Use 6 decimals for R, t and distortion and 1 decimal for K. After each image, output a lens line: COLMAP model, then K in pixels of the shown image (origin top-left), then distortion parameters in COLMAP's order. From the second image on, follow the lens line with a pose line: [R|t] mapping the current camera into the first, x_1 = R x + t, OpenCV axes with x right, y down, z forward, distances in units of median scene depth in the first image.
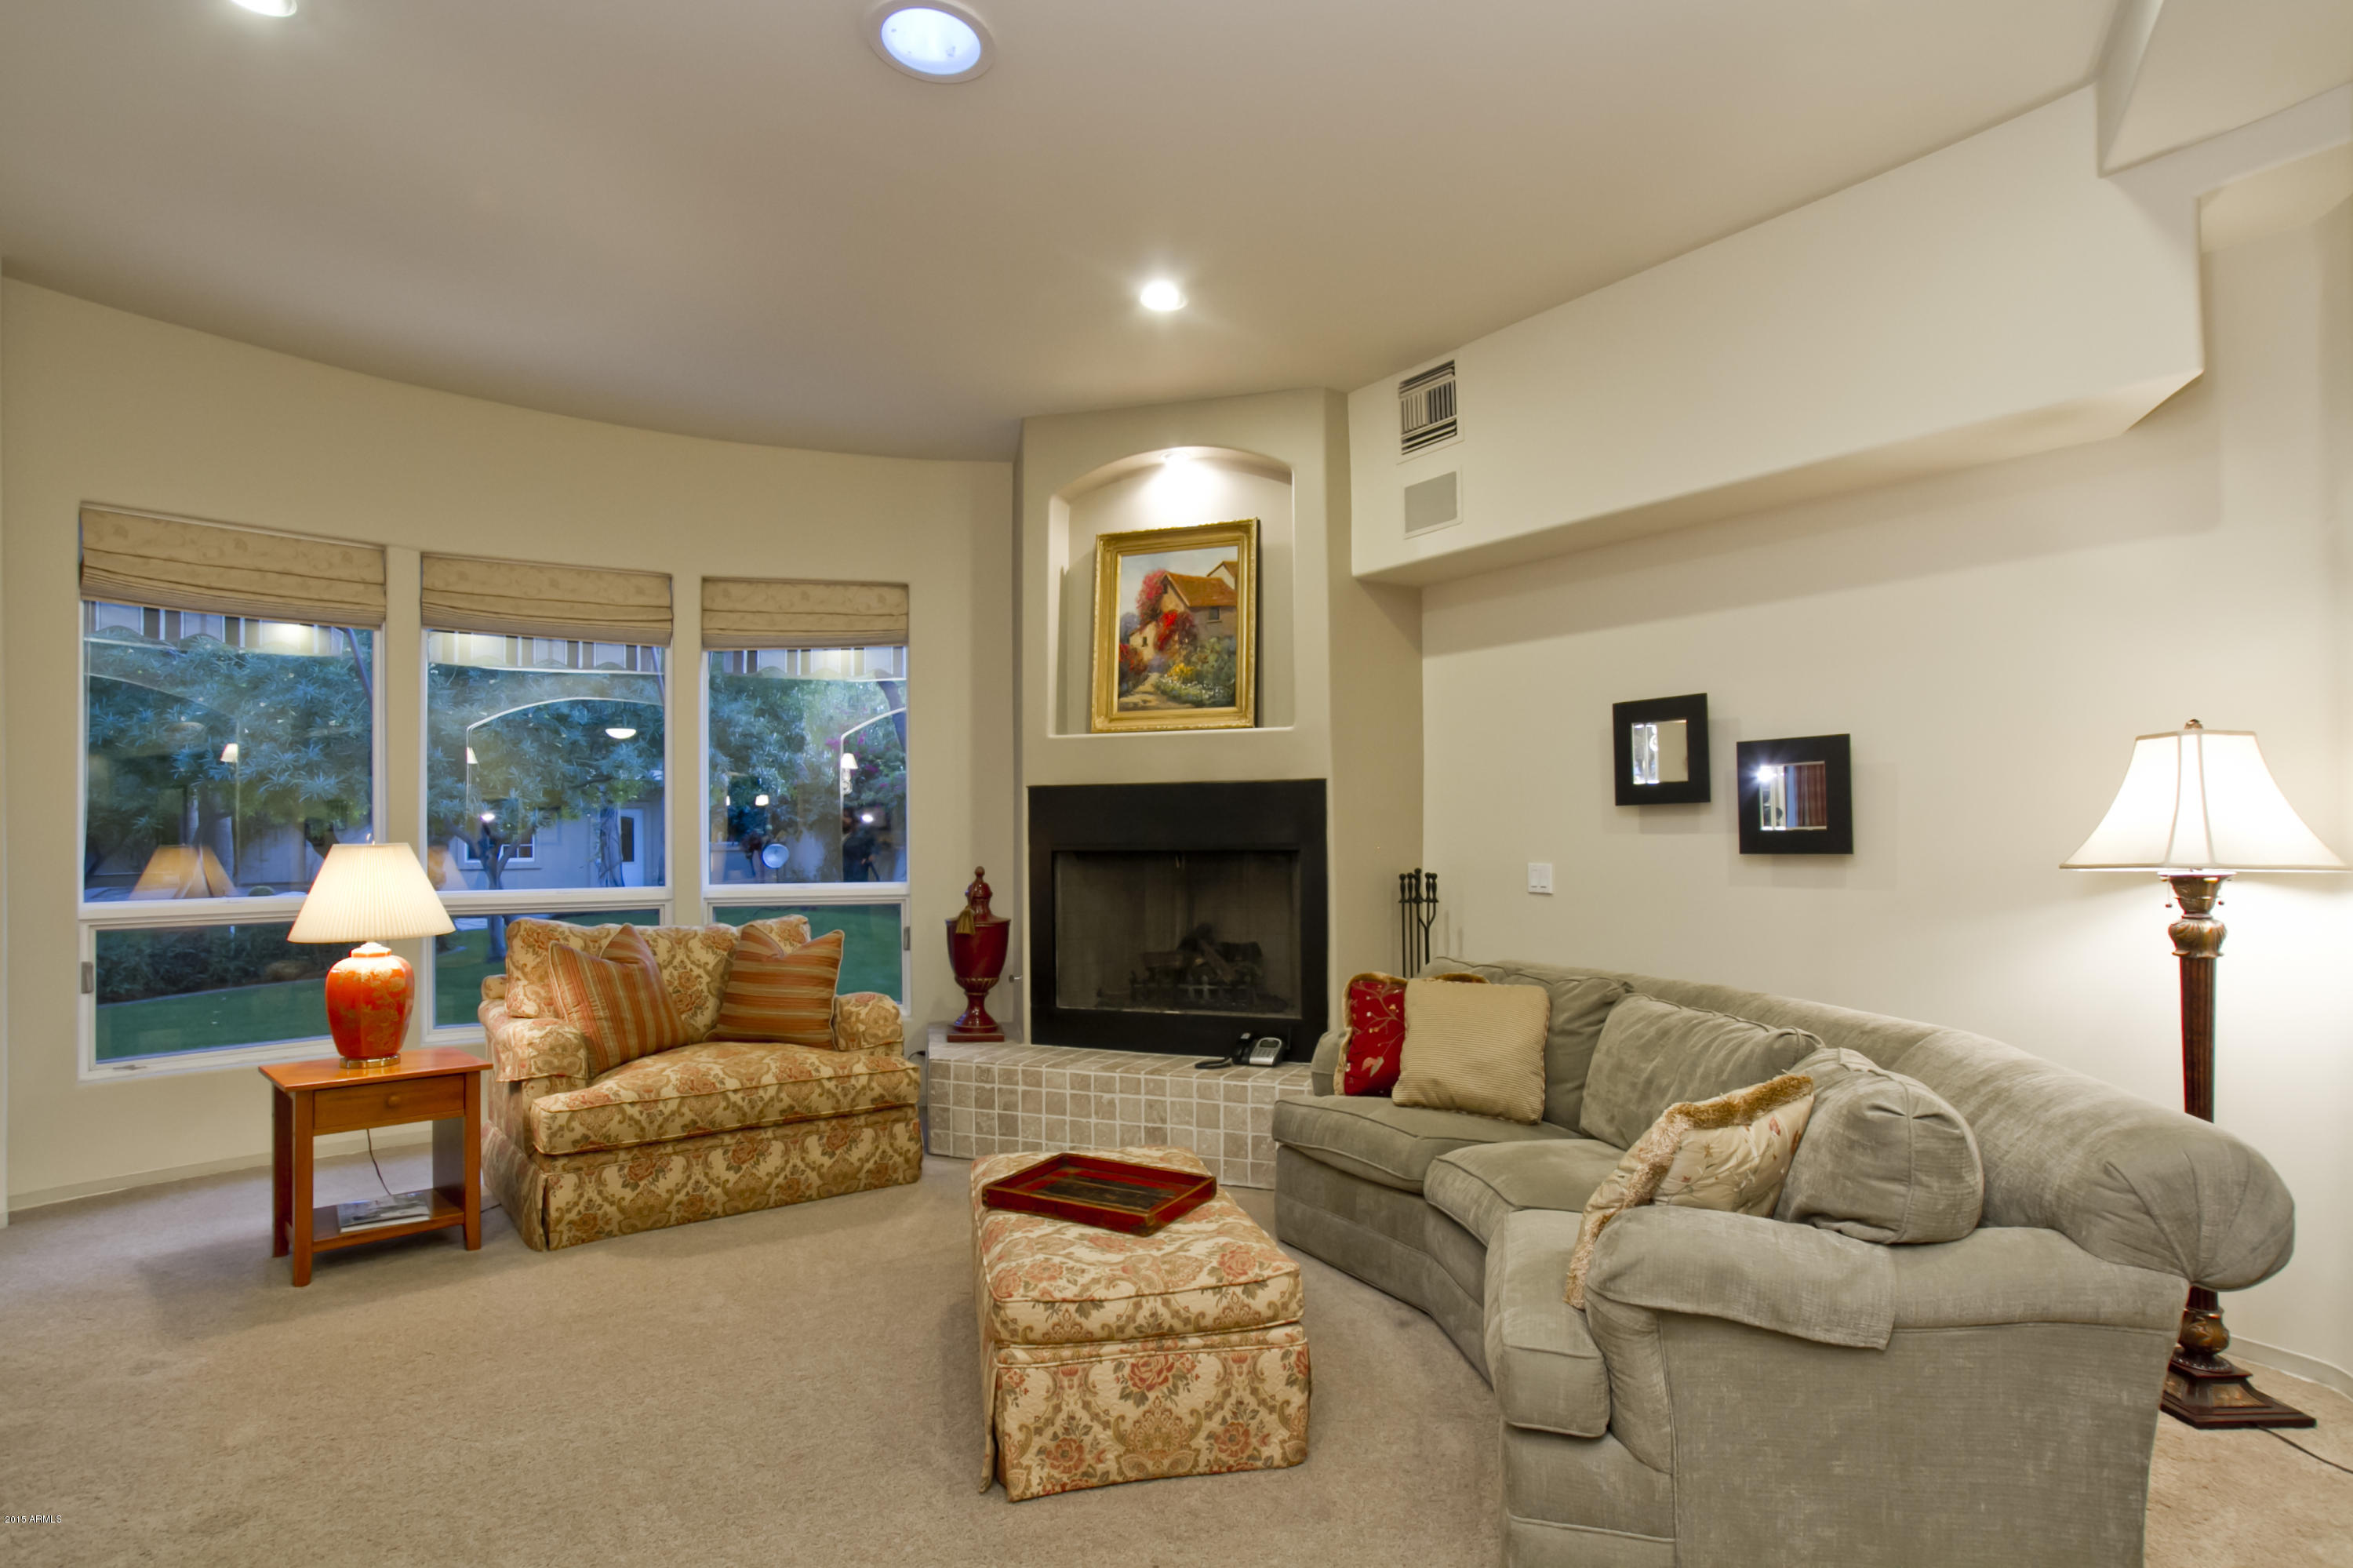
lens RADIAL K [[1242.4, 0, 1178.1], [0, 1242.4, 790.6], [0, 0, 1]] dist [-0.041226, 0.022071]
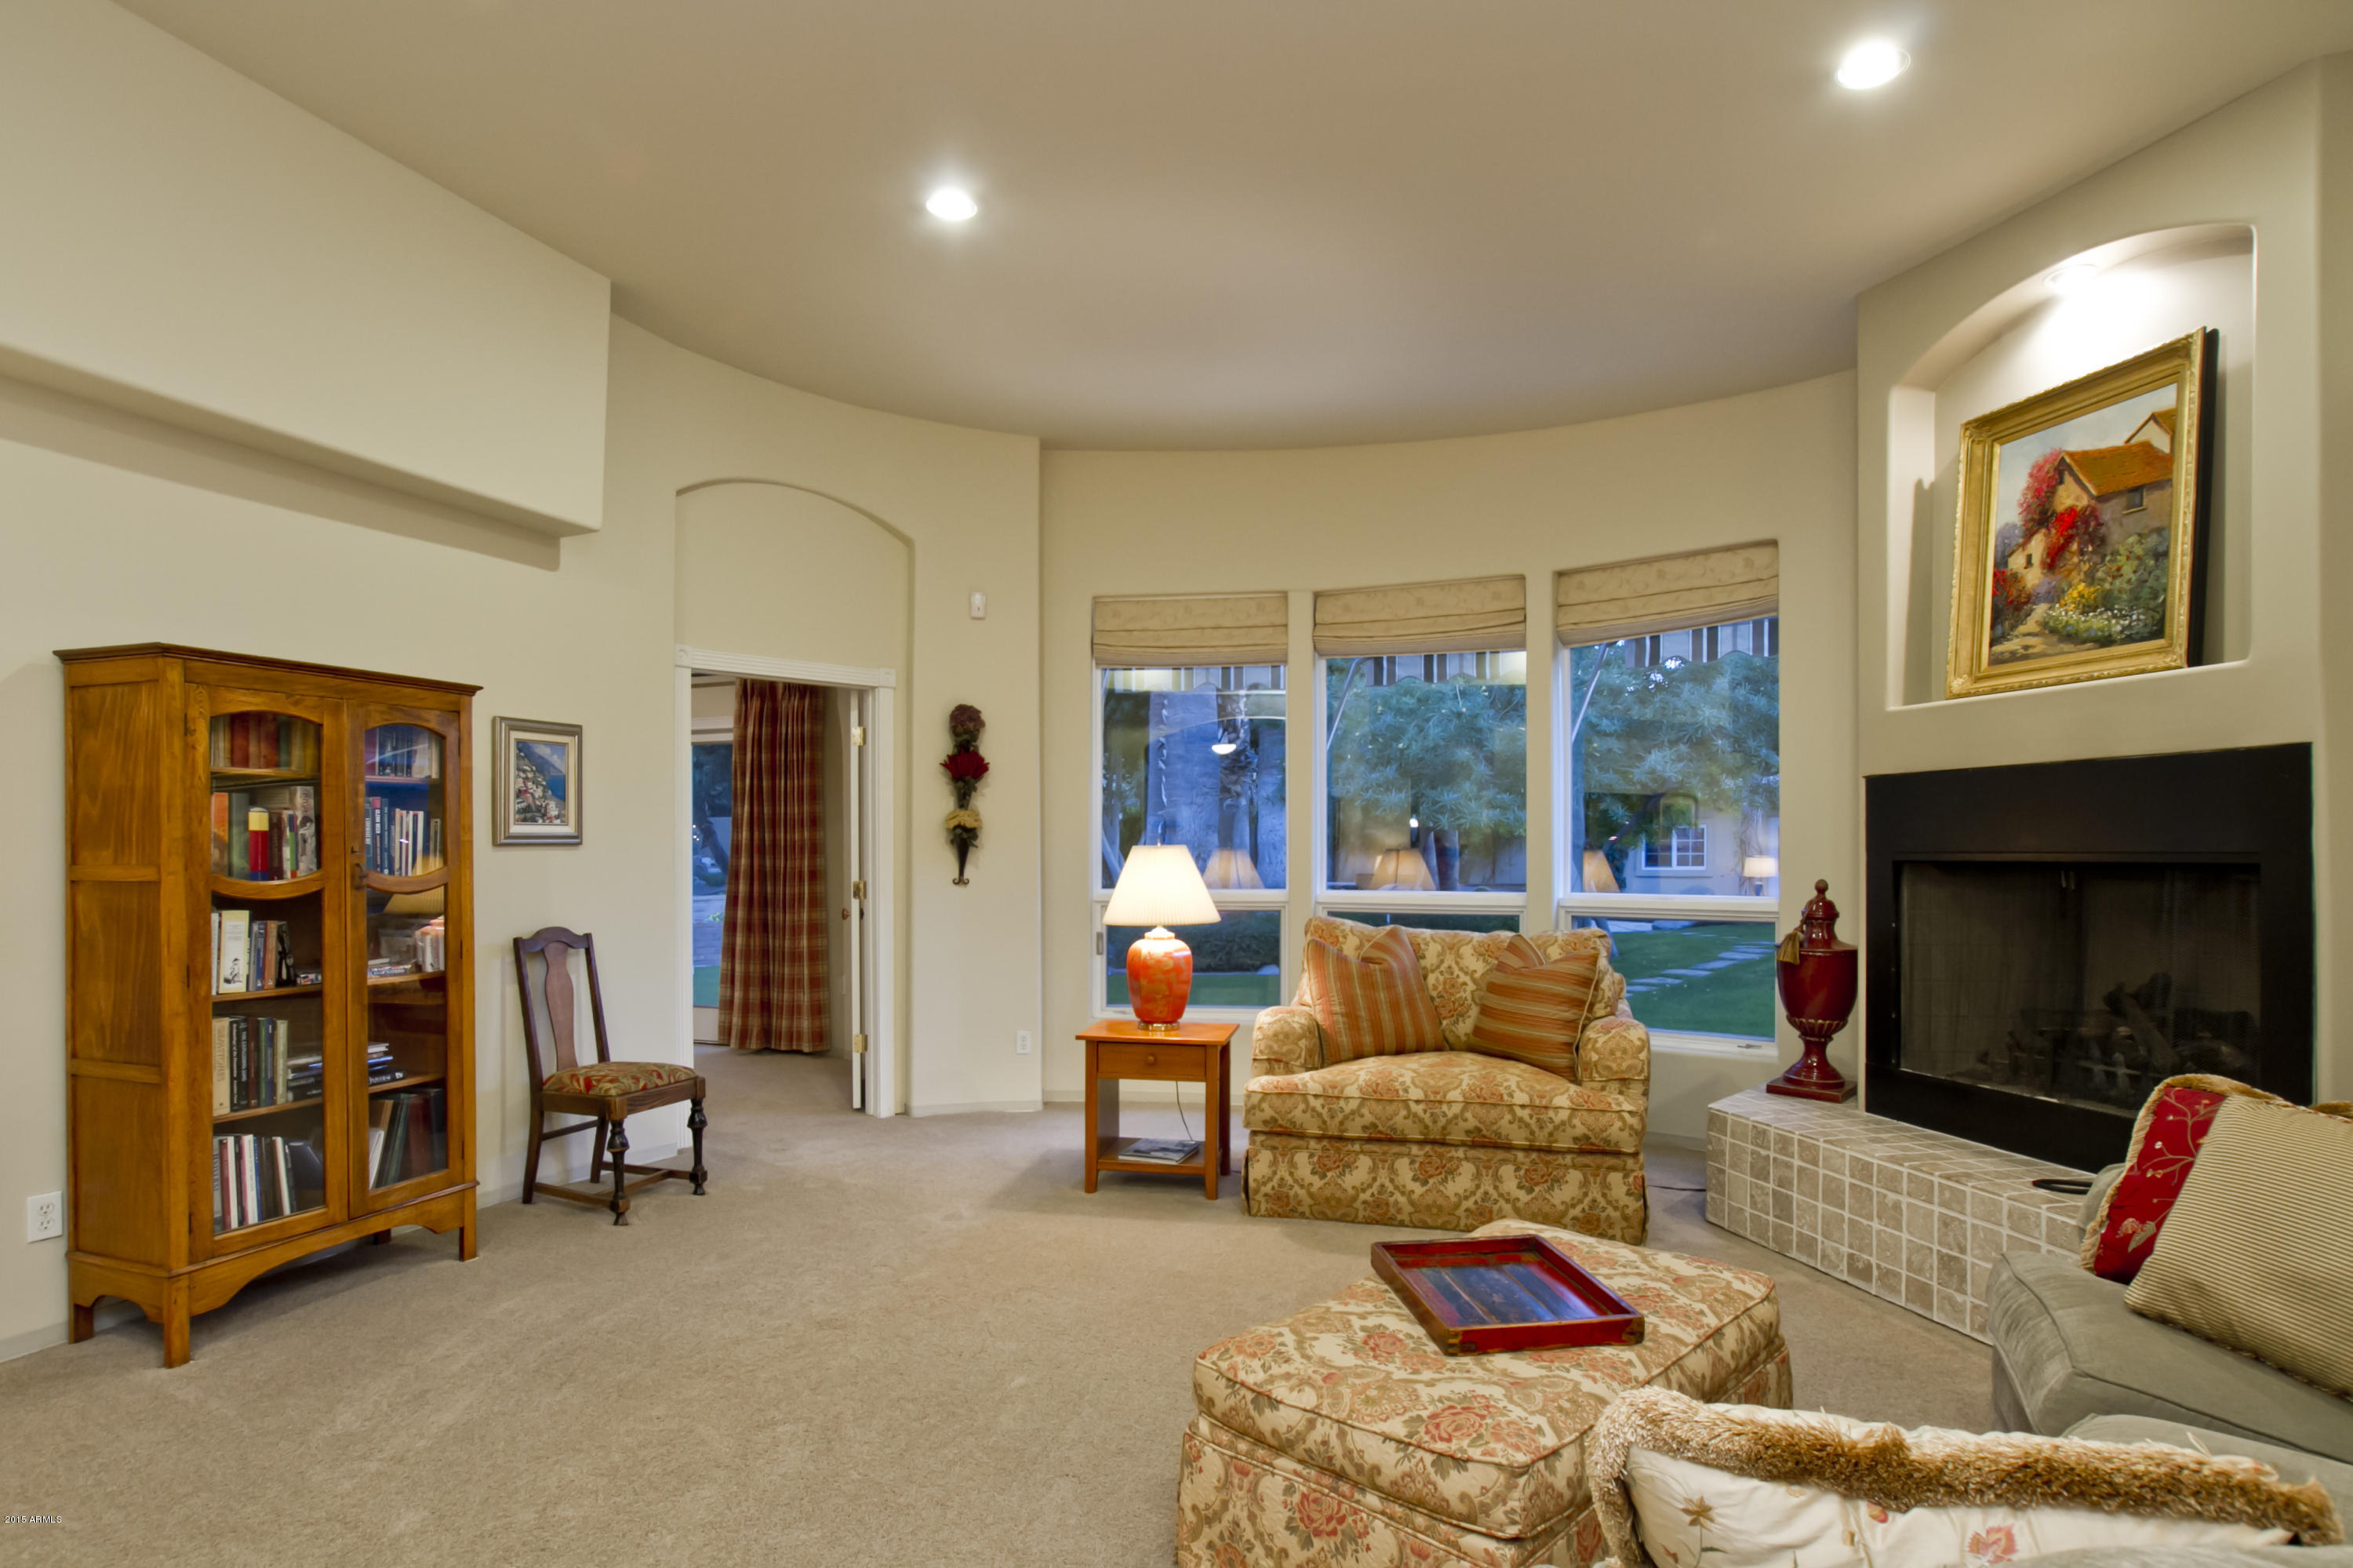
lens RADIAL K [[1242.4, 0, 1127.9], [0, 1242.4, 831.1], [0, 0, 1]] dist [-0.041226, 0.022071]
pose [[0.583070, -0.005045, -0.812407, 0.258316], [0.027204, 0.999541, 0.013317, 0.008839], [0.811967, -0.029866, 0.582939, 0.211910]]
